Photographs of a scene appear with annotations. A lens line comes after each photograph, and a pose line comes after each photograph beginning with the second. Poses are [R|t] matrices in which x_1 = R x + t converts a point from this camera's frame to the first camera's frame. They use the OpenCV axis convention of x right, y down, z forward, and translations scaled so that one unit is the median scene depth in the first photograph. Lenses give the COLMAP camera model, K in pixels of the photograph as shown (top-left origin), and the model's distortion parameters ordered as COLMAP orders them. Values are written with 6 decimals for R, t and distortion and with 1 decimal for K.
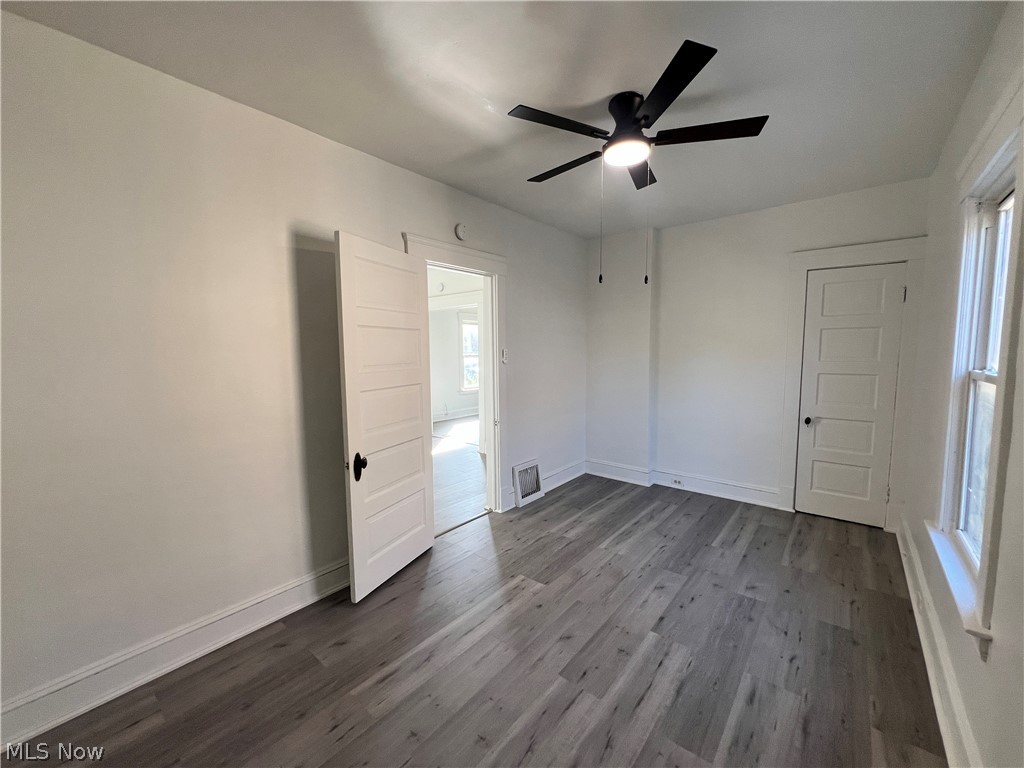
lens RADIAL K [[412.9, 0, 512.7], [0, 412.9, 382.0], [0, 0, 1]] dist [0.001777, 0.000159]
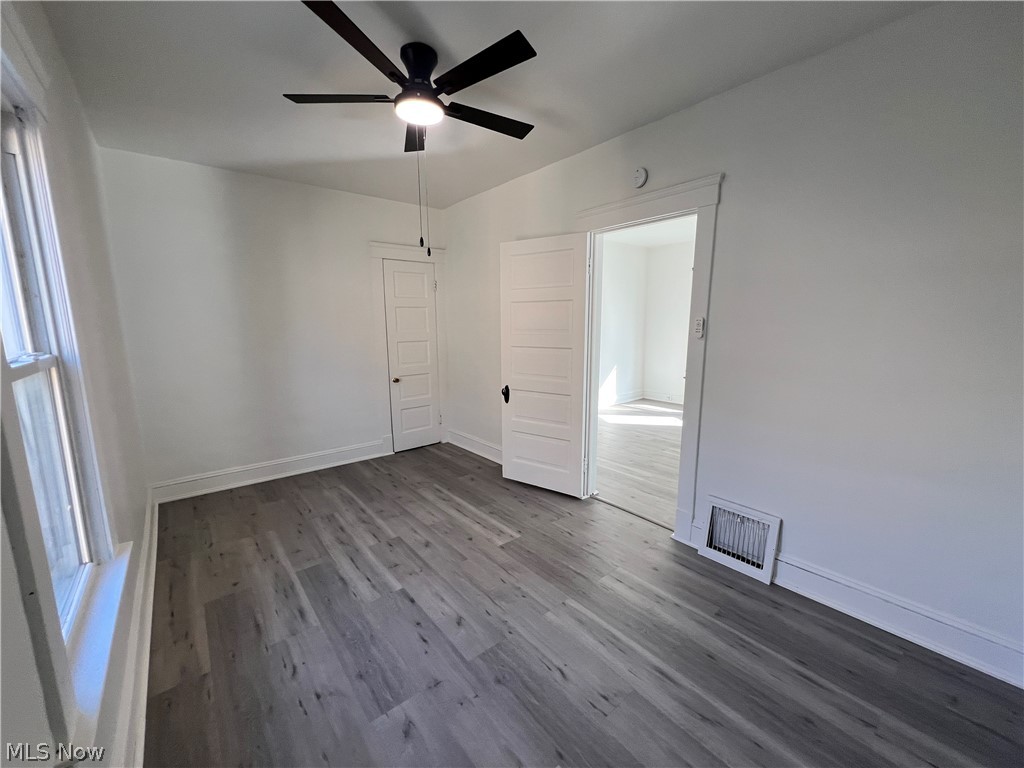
lens RADIAL K [[412.9, 0, 508.6], [0, 412.9, 382.3], [0, 0, 1]] dist [0.001777, 0.000159]
pose [[-0.201963, 0.157052, -0.966719, 1.241368], [-0.068707, 0.982355, 0.173946, -0.121248], [0.976980, 0.101551, -0.187609, 1.432681]]
